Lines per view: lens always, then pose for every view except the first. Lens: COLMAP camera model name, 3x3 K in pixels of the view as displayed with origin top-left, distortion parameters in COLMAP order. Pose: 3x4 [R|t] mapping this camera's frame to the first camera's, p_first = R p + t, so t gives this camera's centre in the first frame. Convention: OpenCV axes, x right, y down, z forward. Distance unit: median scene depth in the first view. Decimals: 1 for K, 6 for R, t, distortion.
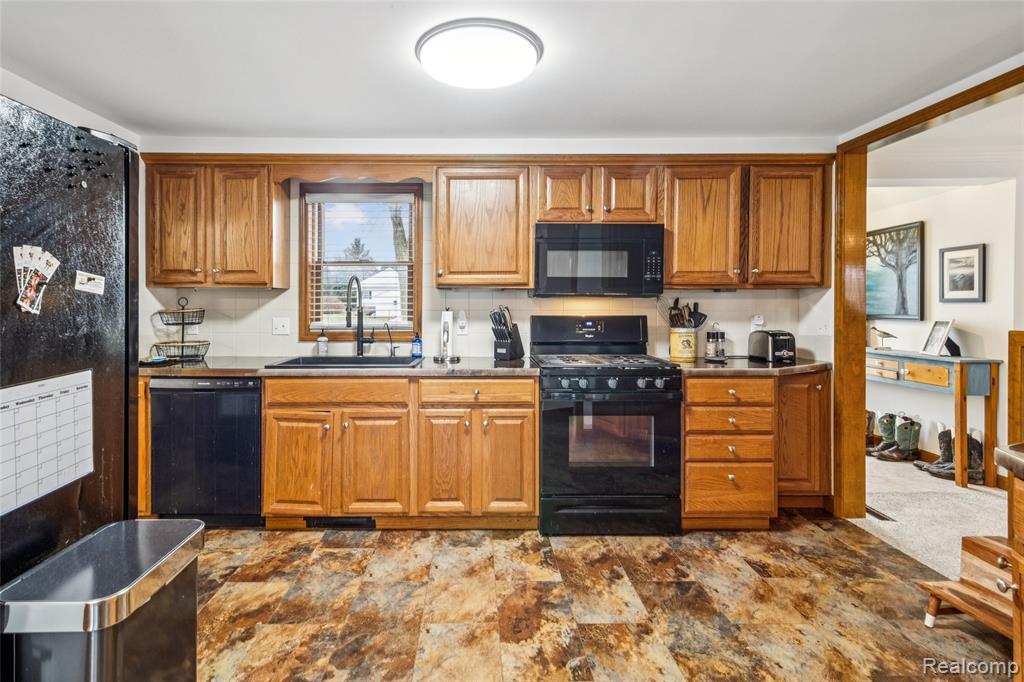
lens RADIAL K [[501.4, 0, 469.5], [0, 501.4, 309.5], [0, 0, 1]] dist [0.002075, 0.001109]
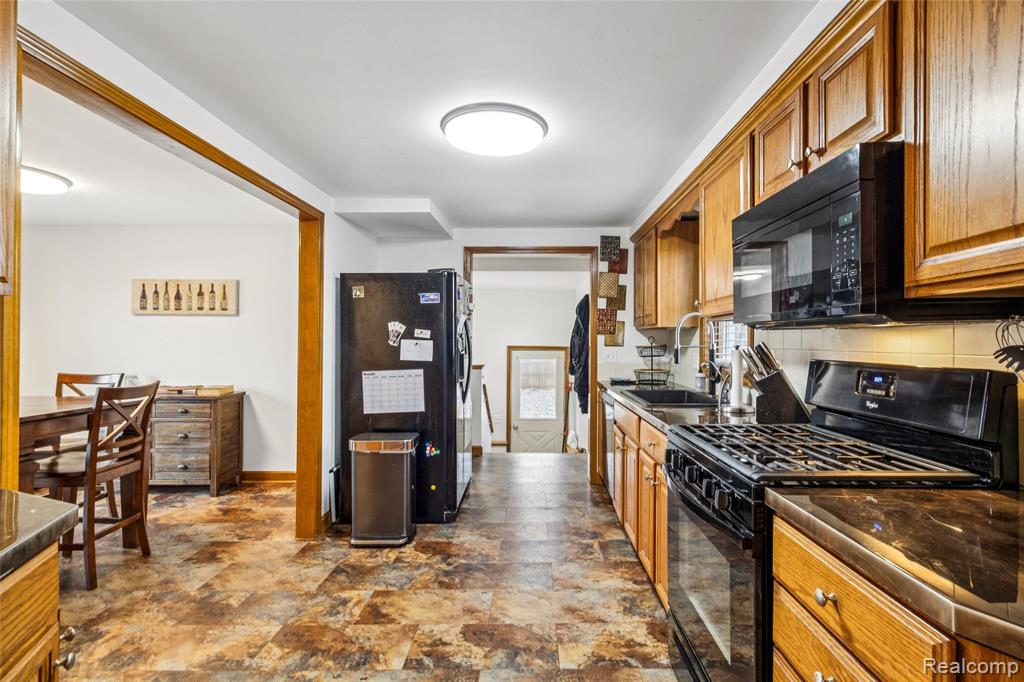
lens RADIAL K [[505.1, 0, 555.5], [0, 505.1, 339.0], [0, 0, 1]] dist [0.007333, -0.000165]
pose [[0.012228, -0.006122, -0.999906, 1.027992], [-0.005515, 0.999966, -0.006190, -0.009042], [0.999910, 0.005591, 0.012194, 0.967025]]
